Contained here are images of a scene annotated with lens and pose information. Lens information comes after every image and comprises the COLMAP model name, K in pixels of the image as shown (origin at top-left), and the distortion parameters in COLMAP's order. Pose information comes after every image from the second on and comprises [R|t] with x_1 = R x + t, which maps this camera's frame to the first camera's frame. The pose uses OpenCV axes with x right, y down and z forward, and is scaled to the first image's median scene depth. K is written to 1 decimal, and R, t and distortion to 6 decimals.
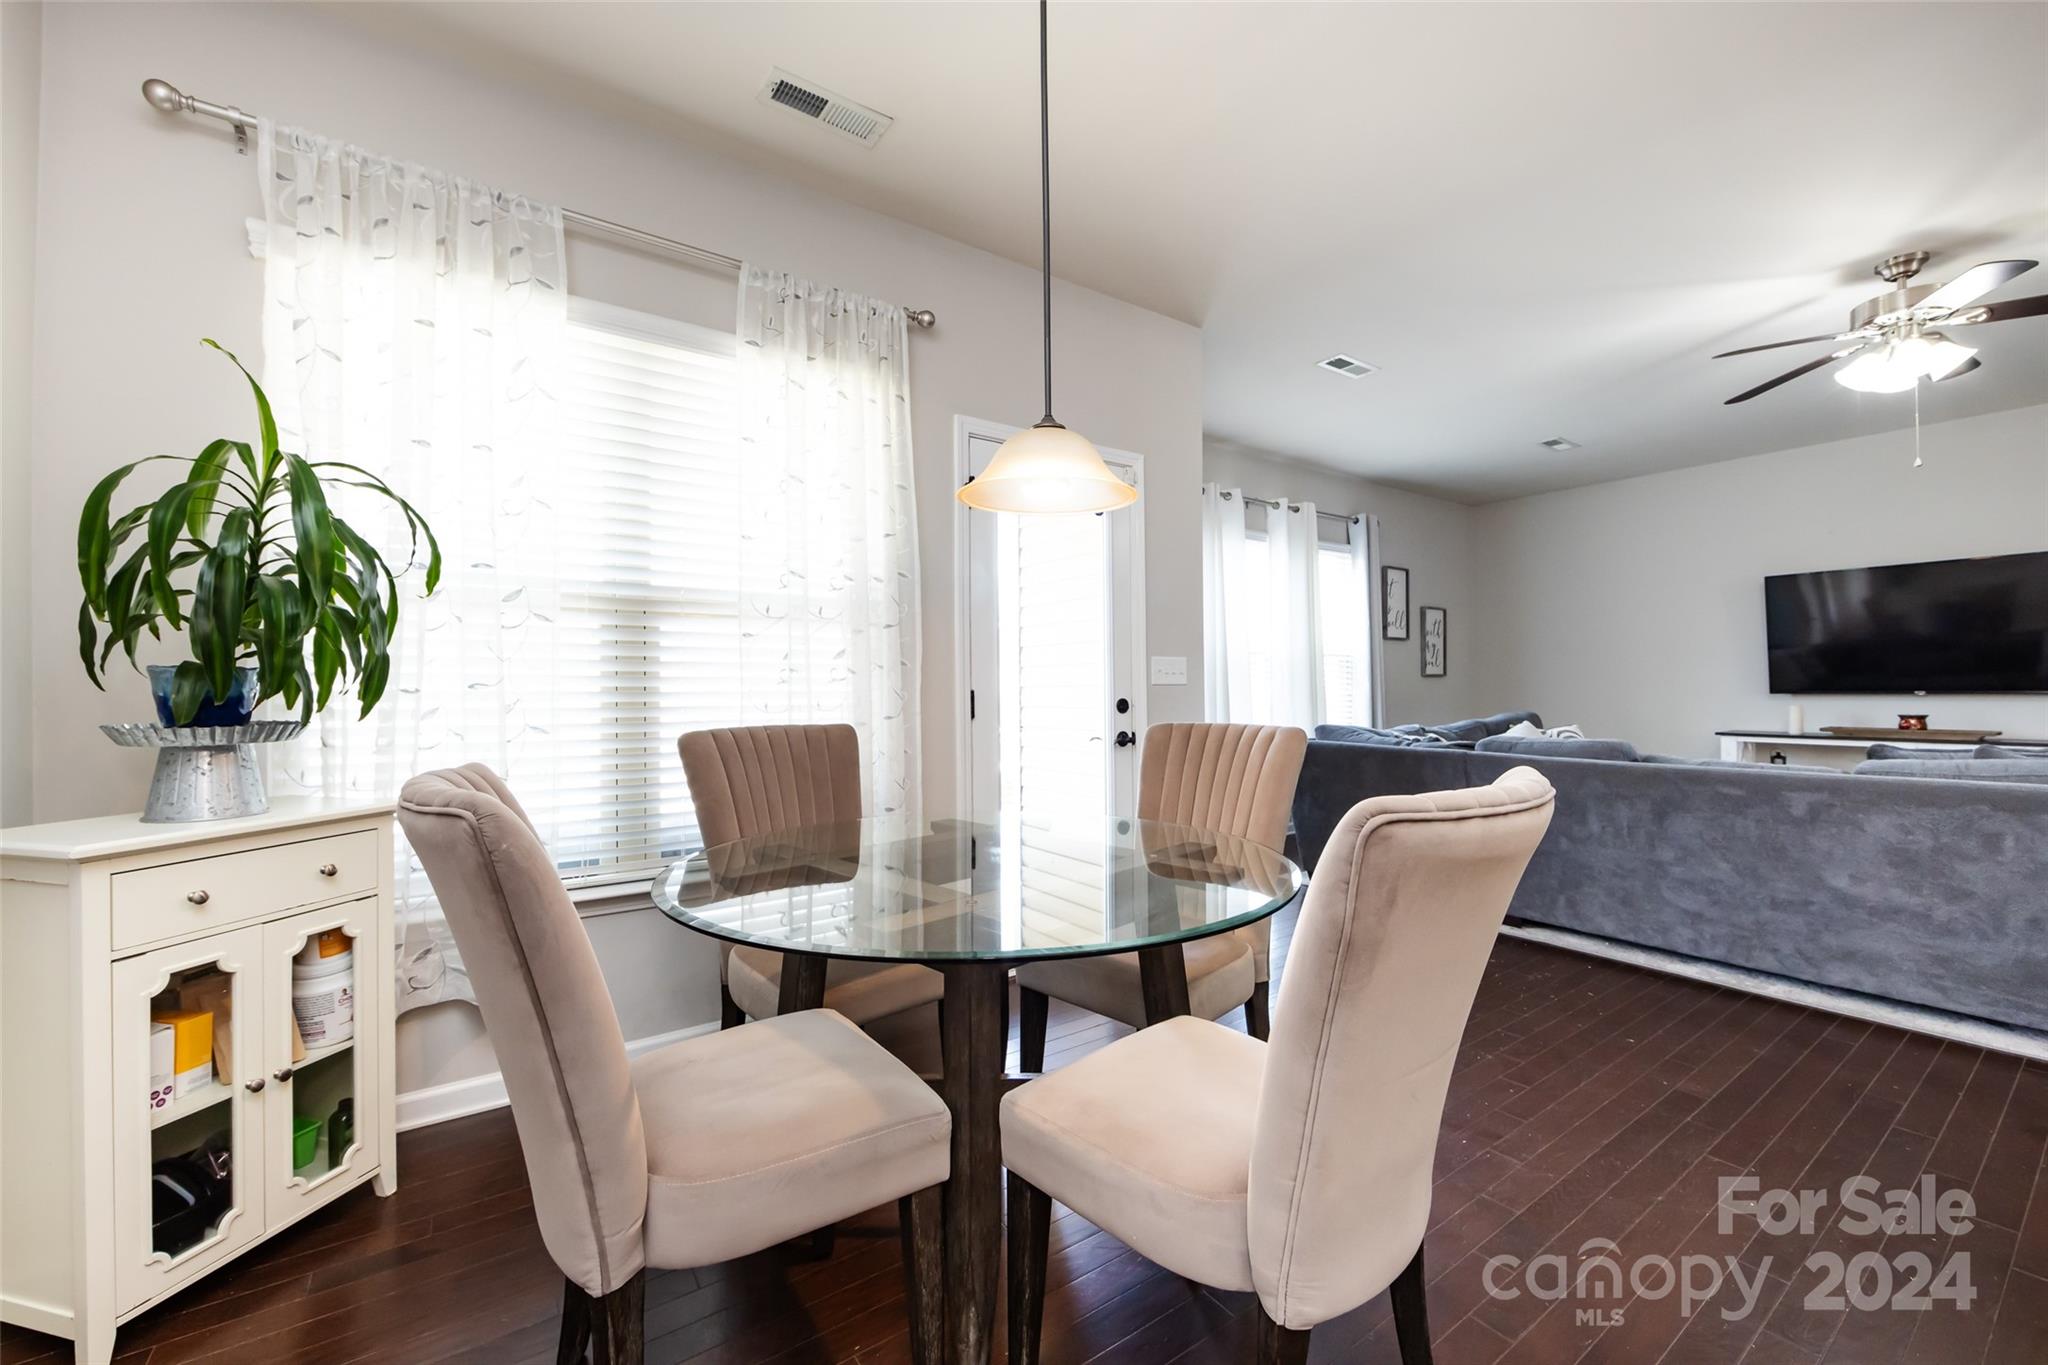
lens RADIAL K [[793.5, 0, 1023.3], [0, 793.5, 692.8], [0, 0, 1]] dist [-0.002429, -0.000264]
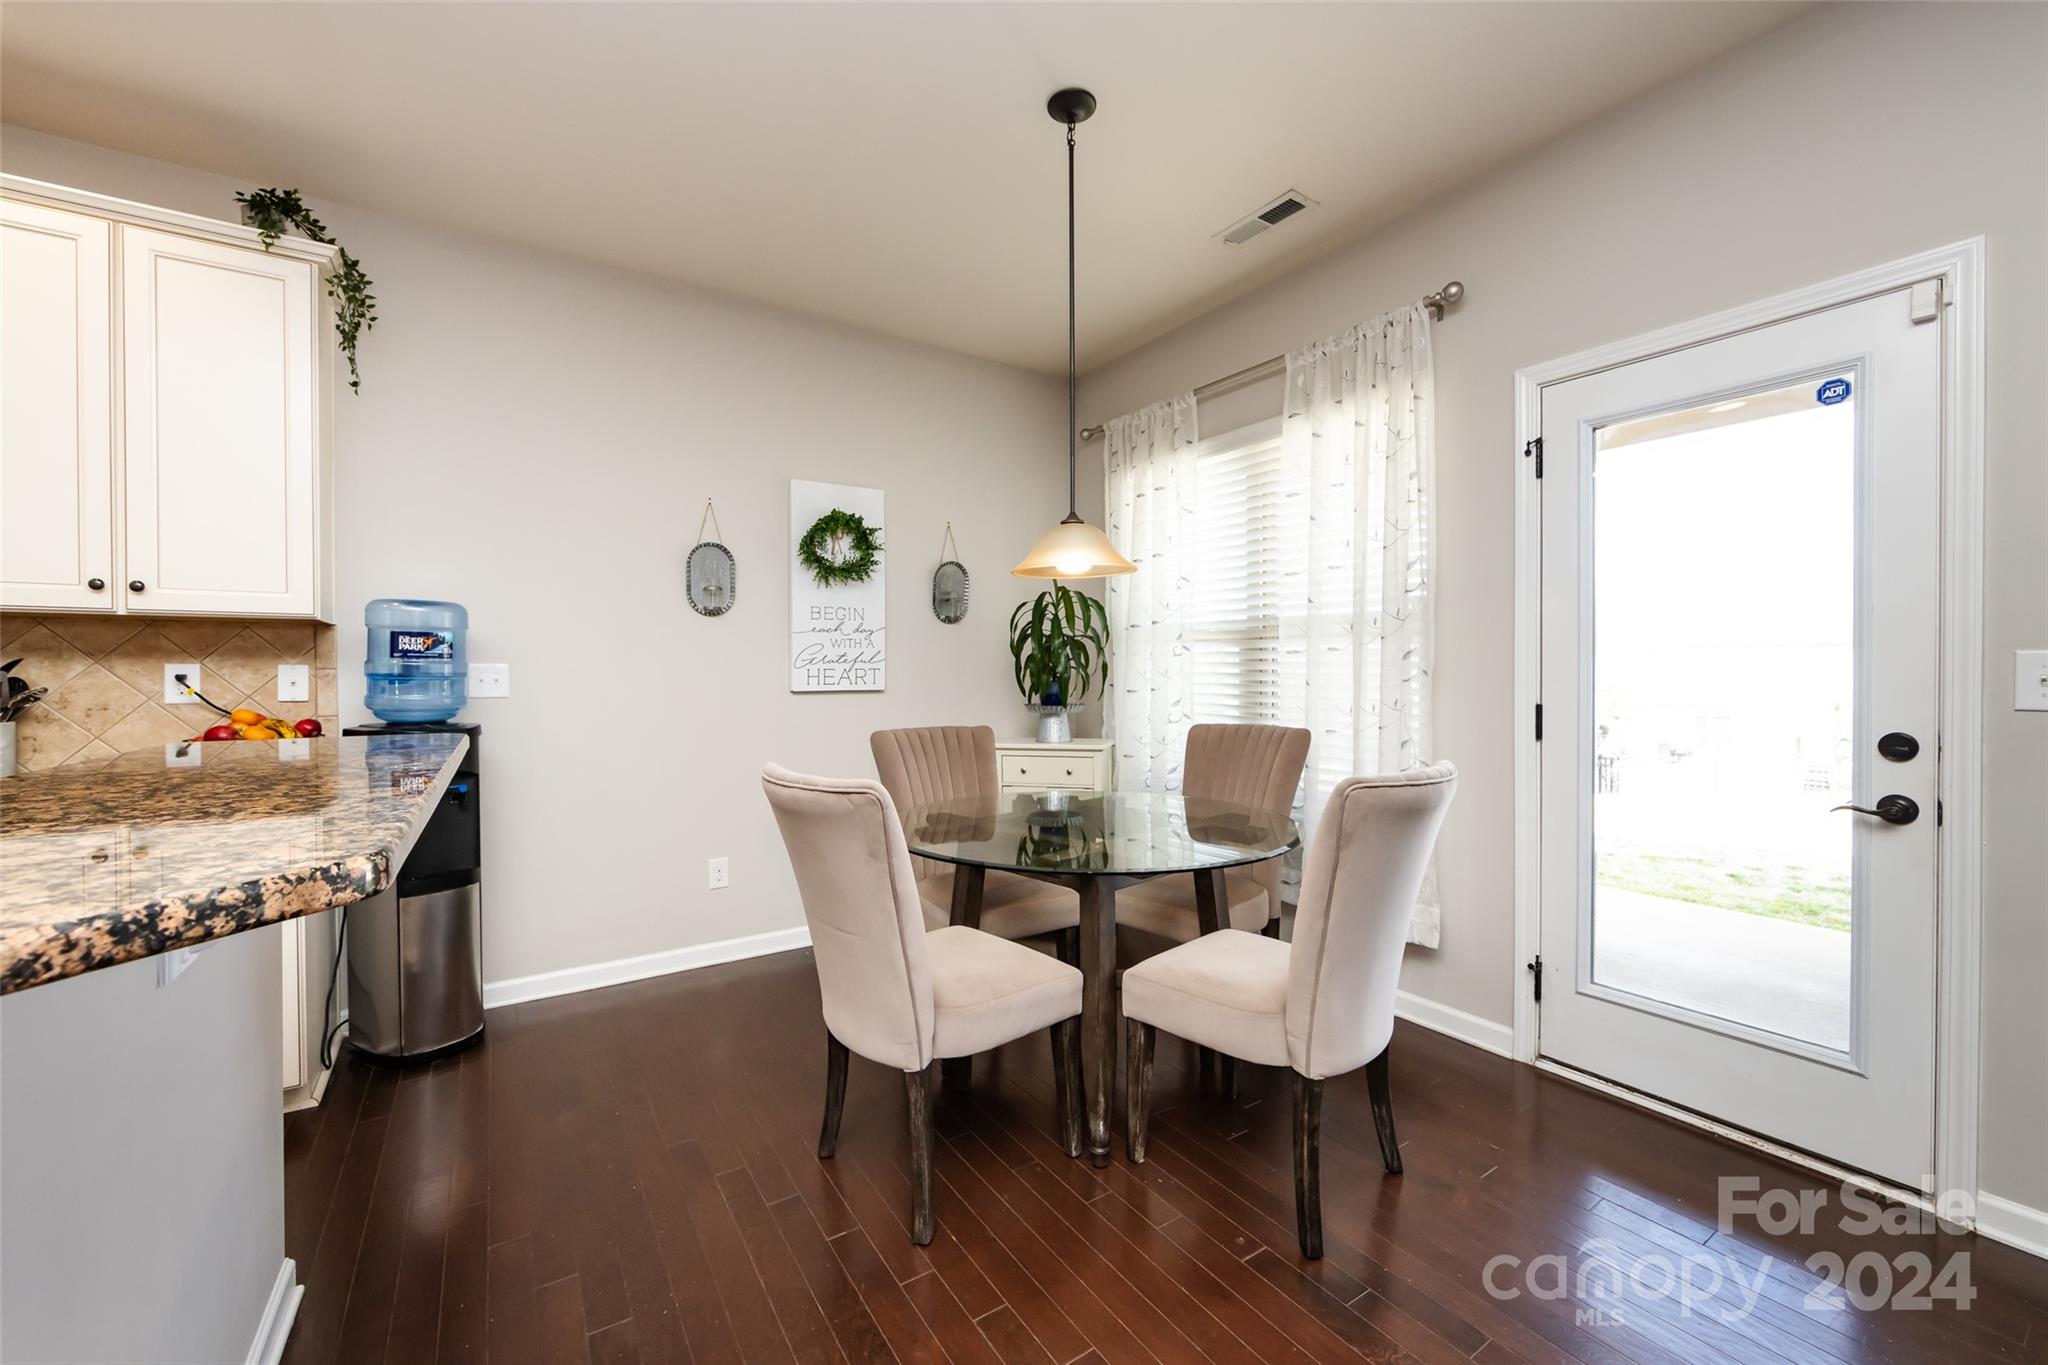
lens RADIAL K [[815.9, 0, 1005.4], [0, 815.9, 679.3], [0, 0, 1]] dist [-0.002029, -0.000123]
pose [[-0.036923, 0.020327, -0.999111, 0.789208], [0.001624, 0.999793, 0.020280, -0.046389], [0.999317, -0.000874, -0.036948, 0.493613]]
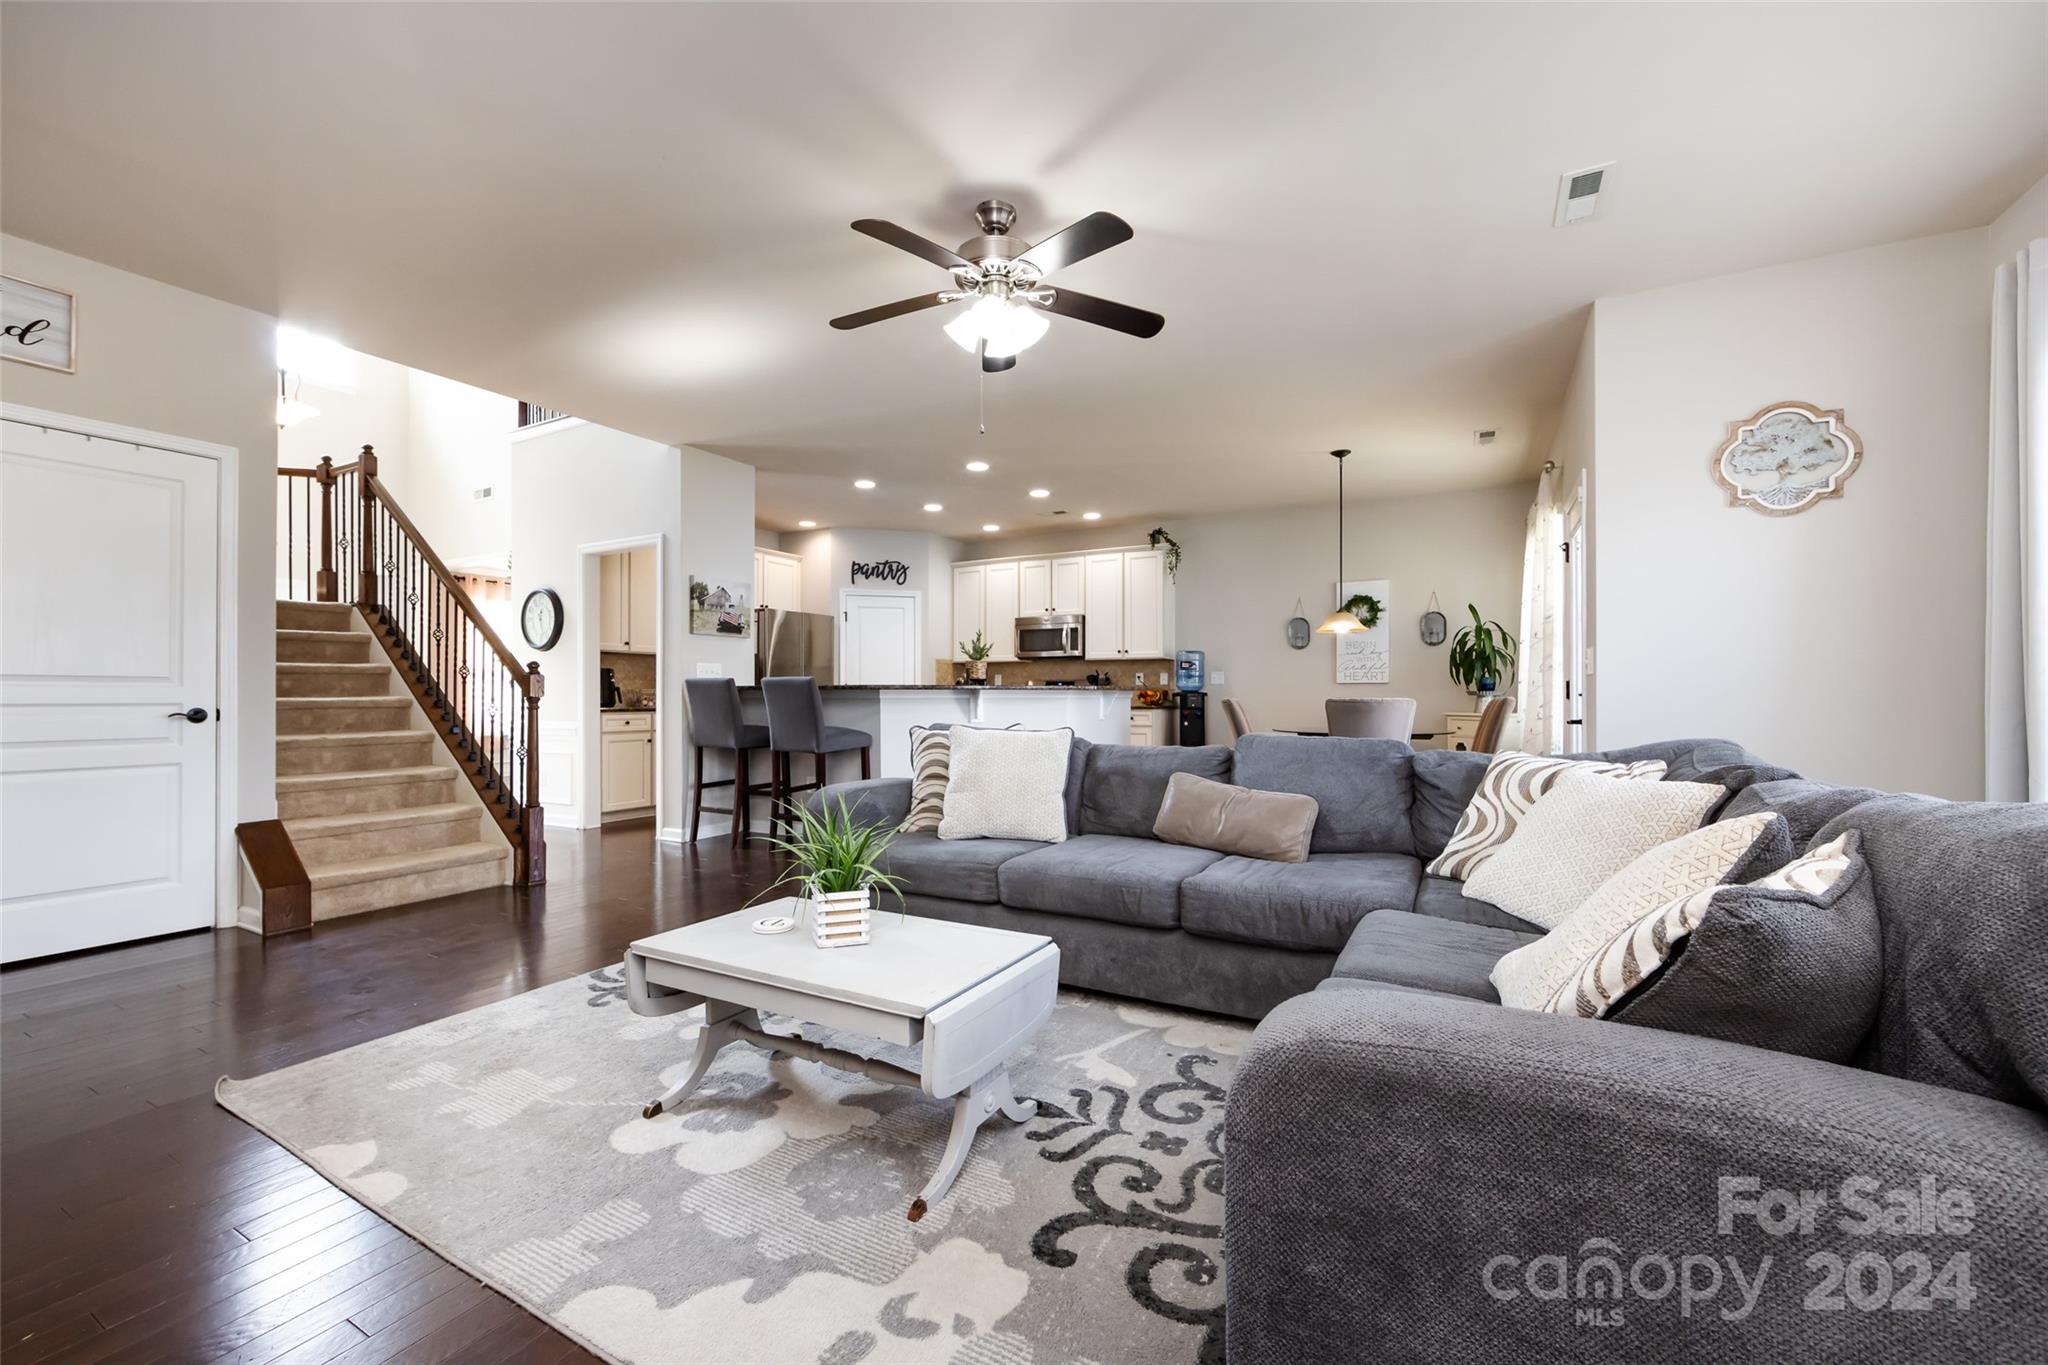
lens RADIAL K [[827.6, 0, 1041.7], [0, 827.6, 688.6], [0, 0, 1]] dist [-0.003260, -0.000249]
pose [[-0.886969, 0.008223, -0.461756, 1.587064], [0.008994, 0.999959, 0.000532, 0.001220], [0.461741, -0.003681, -0.887007, 1.967614]]
